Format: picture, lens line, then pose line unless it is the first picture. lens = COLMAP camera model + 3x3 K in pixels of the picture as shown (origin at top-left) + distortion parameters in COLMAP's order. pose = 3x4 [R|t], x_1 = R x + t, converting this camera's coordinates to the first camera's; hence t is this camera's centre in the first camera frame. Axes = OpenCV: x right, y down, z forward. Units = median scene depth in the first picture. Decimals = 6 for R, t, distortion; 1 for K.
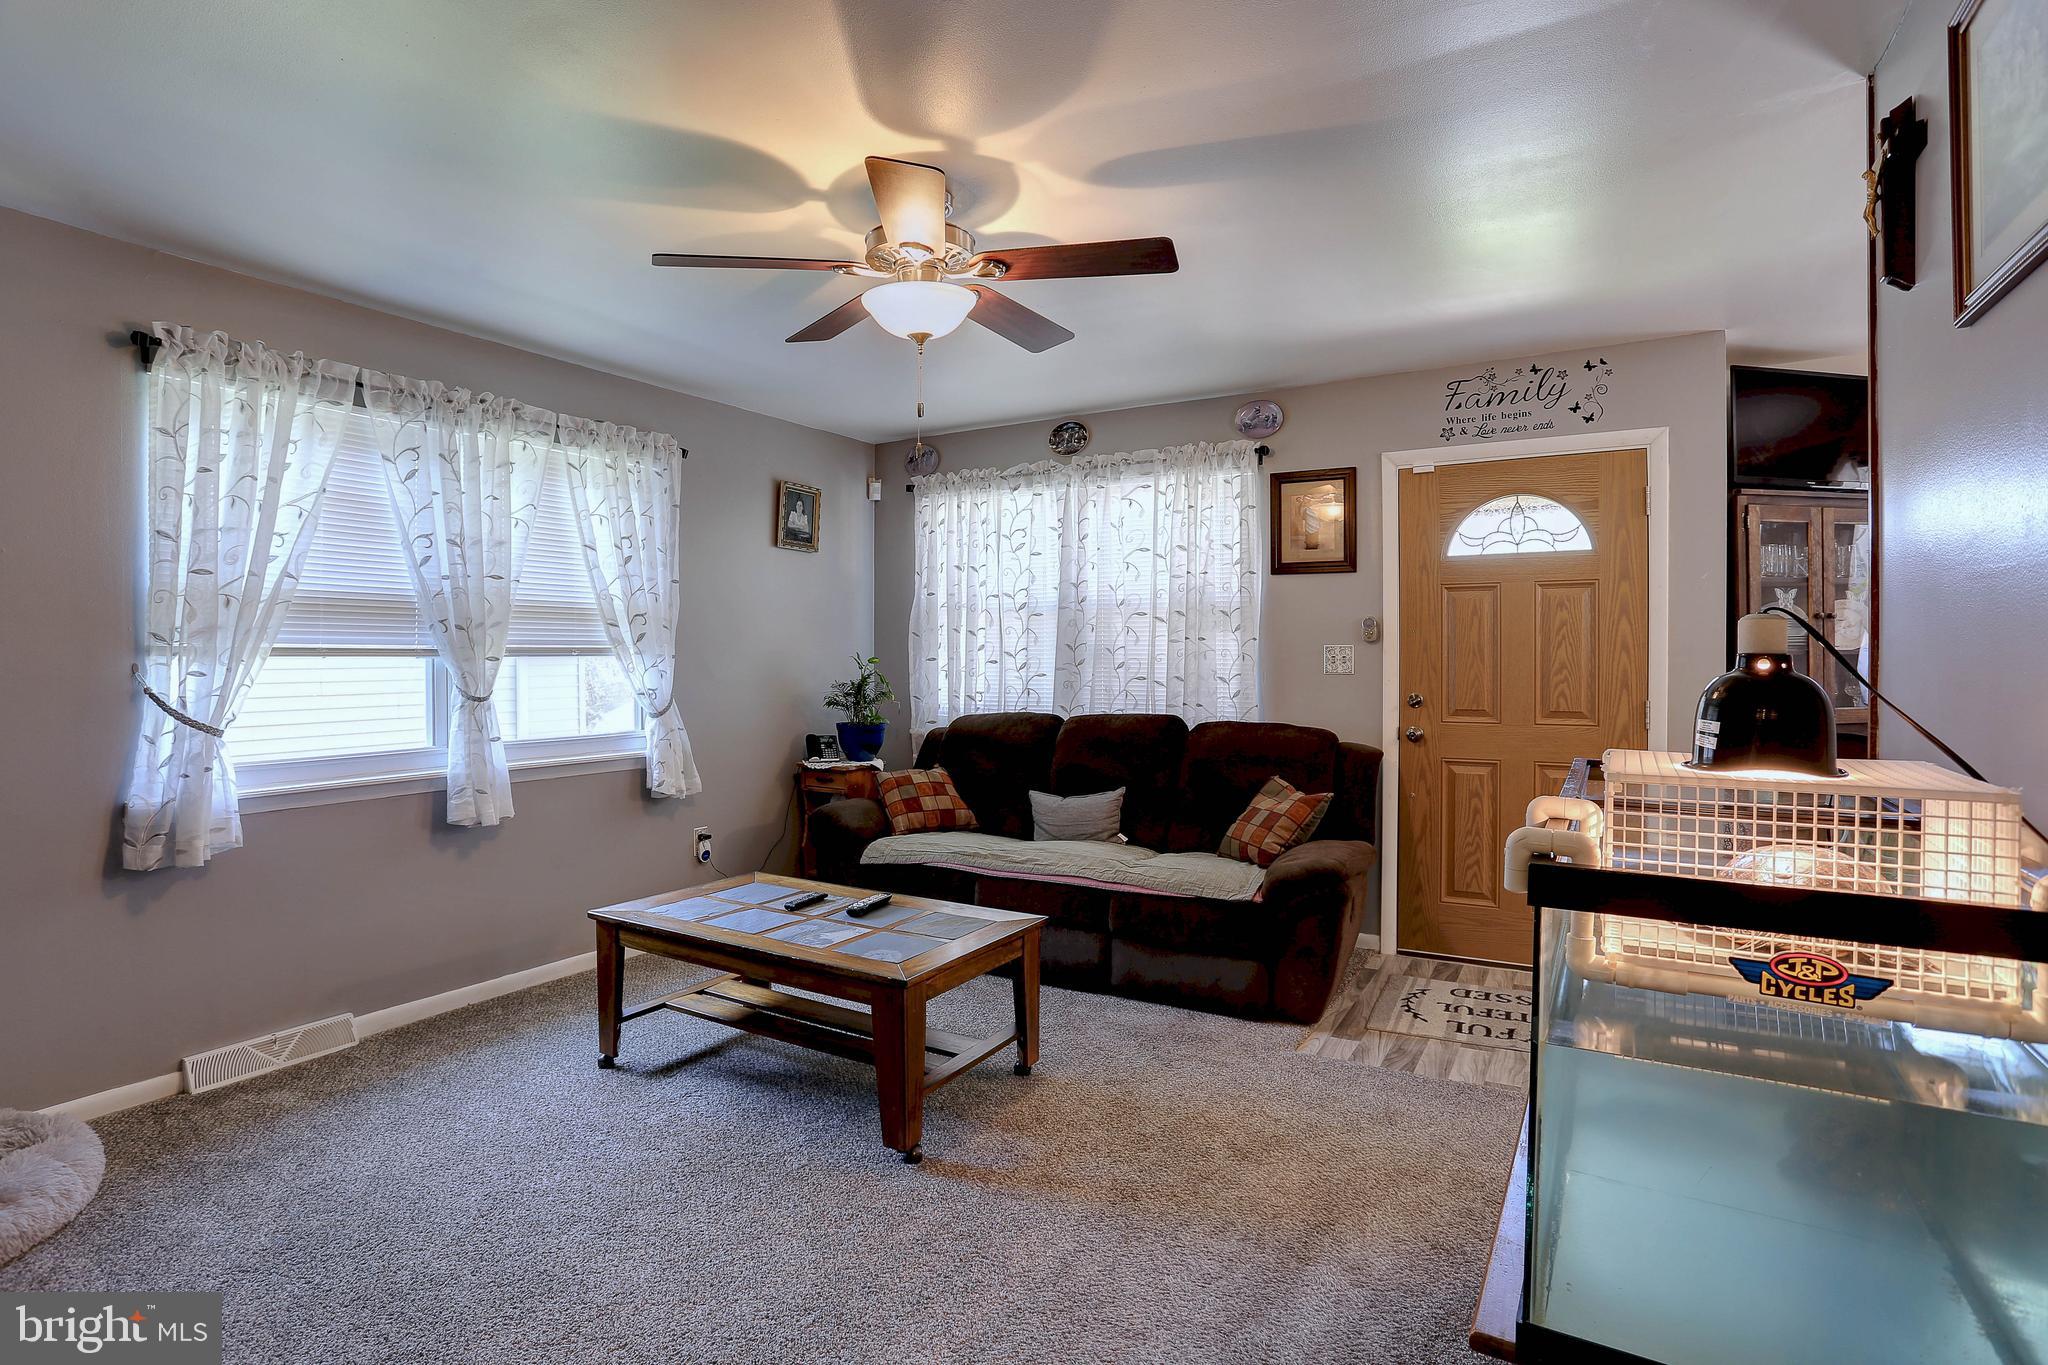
lens RADIAL K [[1020.8, 0, 1025.7], [0, 1020.8, 659.3], [0, 0, 1]] dist [-0.053825, 0.031177]
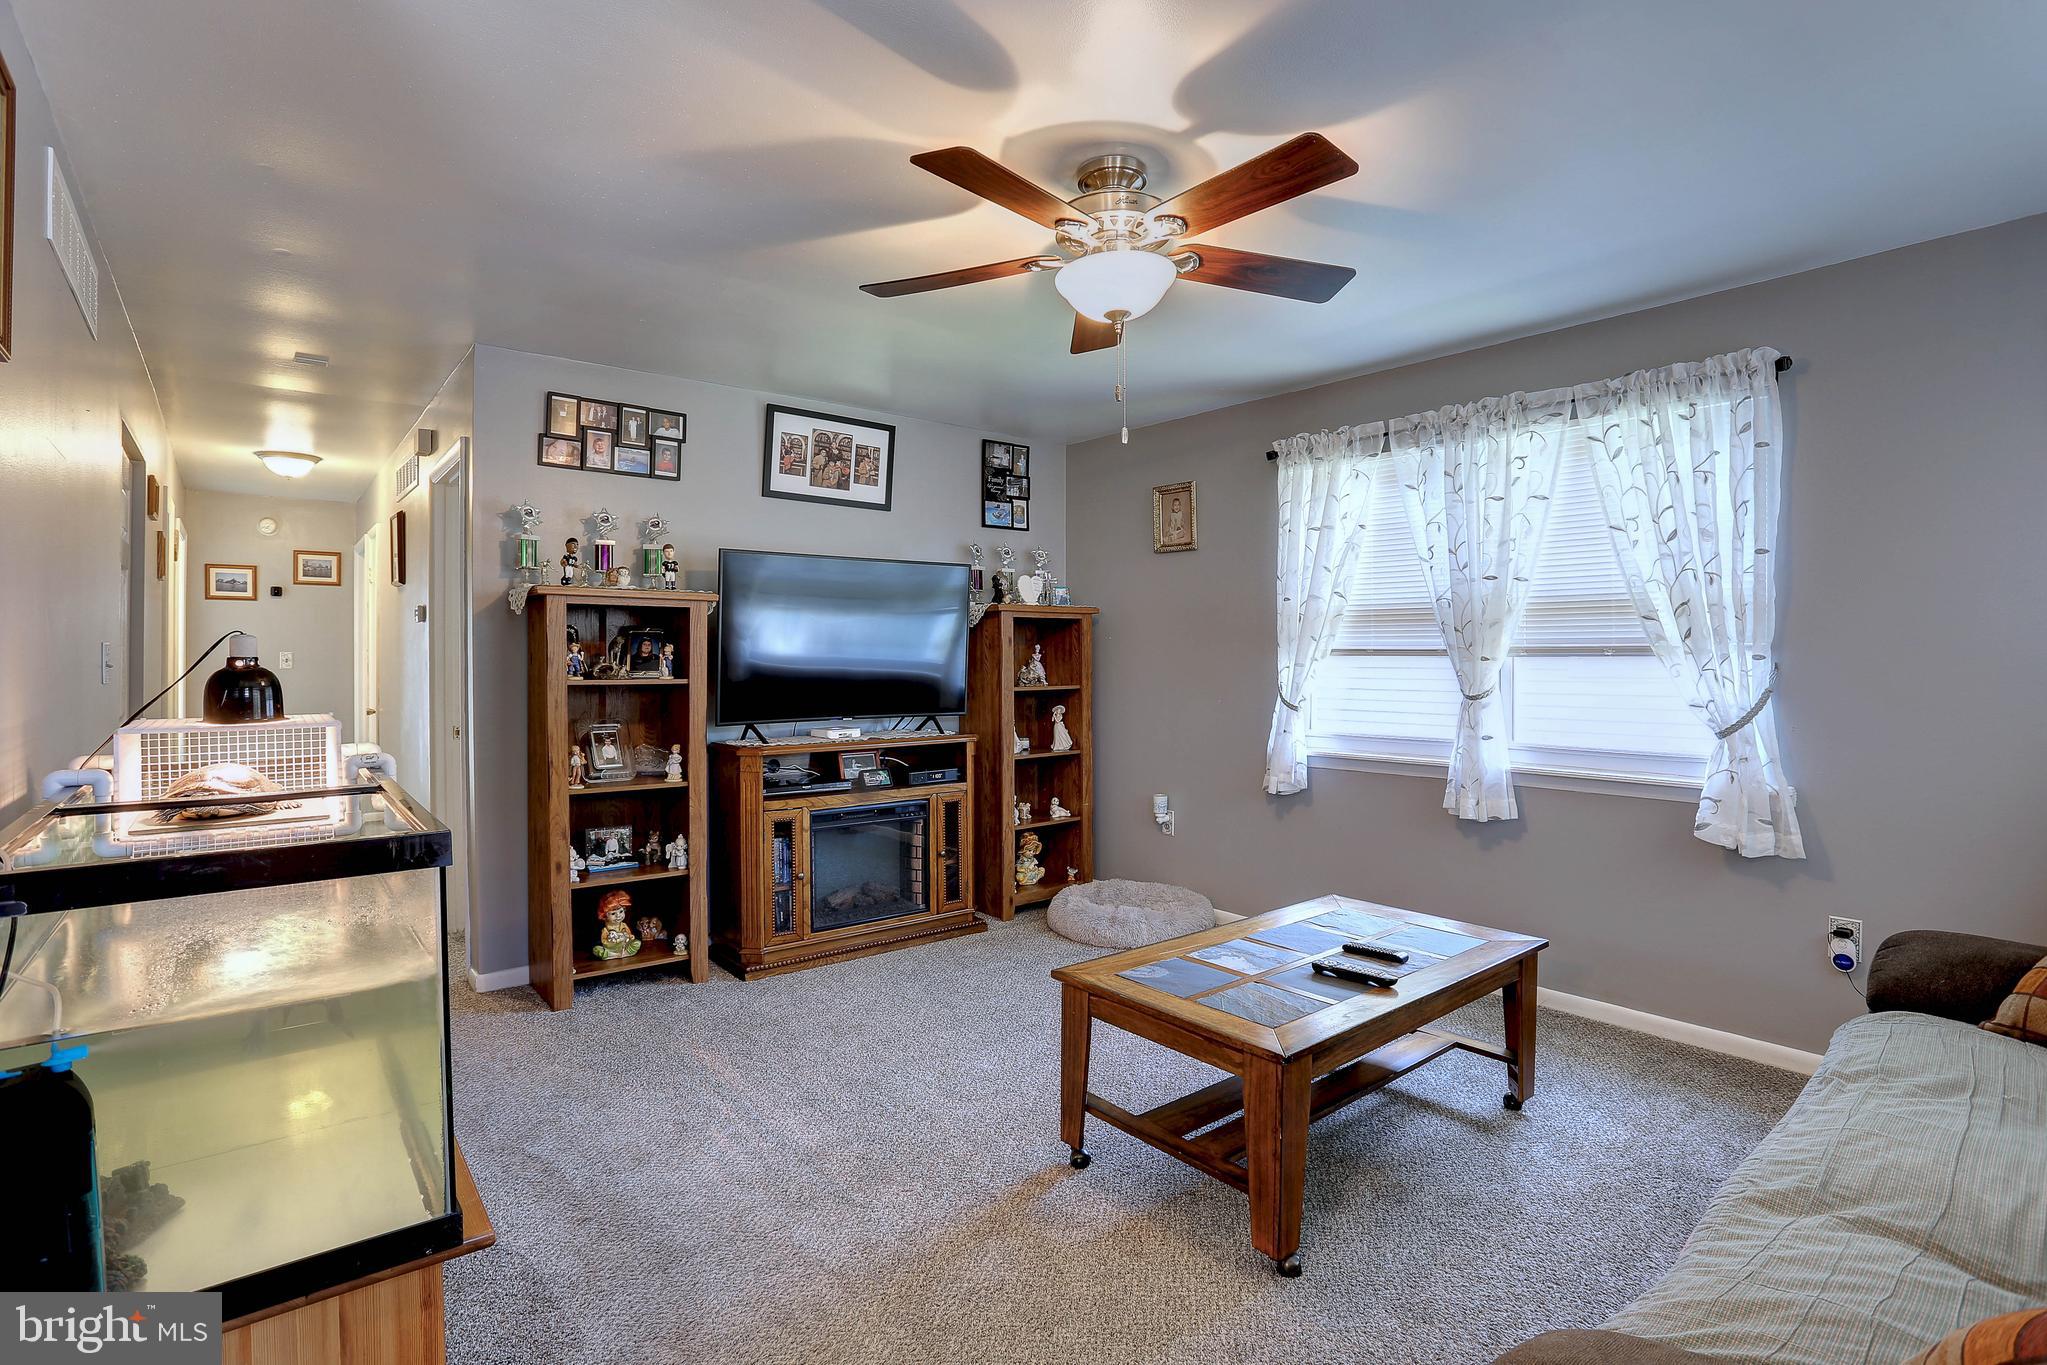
lens RADIAL K [[1020.3, 0, 1025.2], [0, 1020.3, 659.3], [0, 0, 1]] dist [-0.053825, 0.031177]
pose [[-0.333963, 0.002447, -0.942583, 0.521431], [-0.006087, 0.999970, 0.004753, -0.001391], [0.942567, 0.007325, -0.333938, 0.800099]]
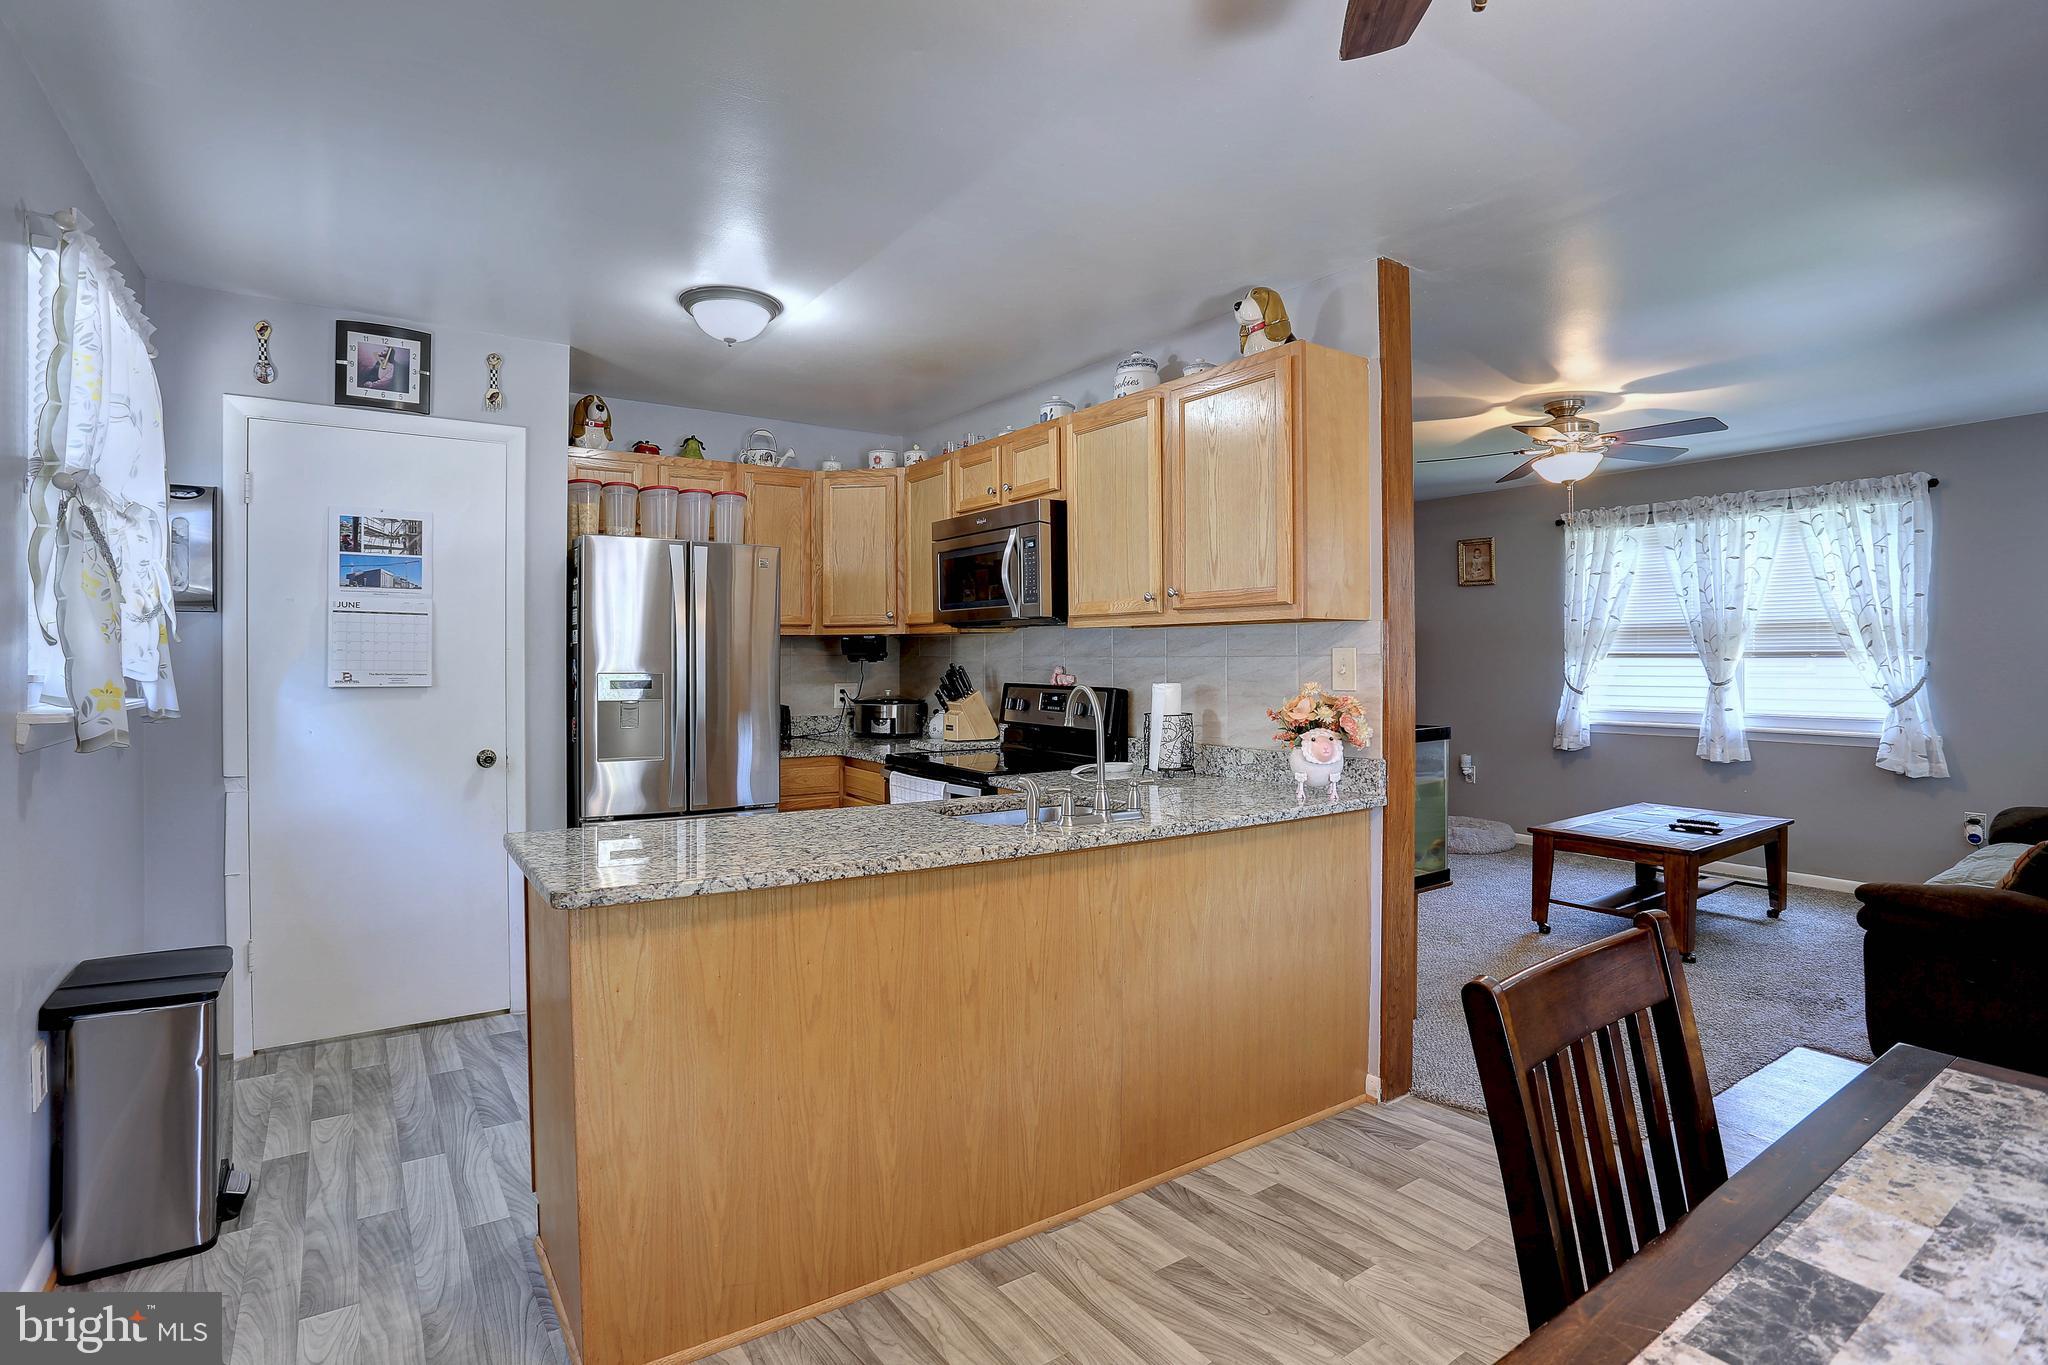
lens RADIAL K [[1020.8, 0, 1025.7], [0, 1020.8, 659.3], [0, 0, 1]] dist [-0.053825, 0.031177]
pose [[-0.399486, 0.005945, -0.916720, 1.221195], [0.001208, 0.999982, 0.005959, -0.009966], [0.916738, 0.001273, -0.399486, 0.543347]]
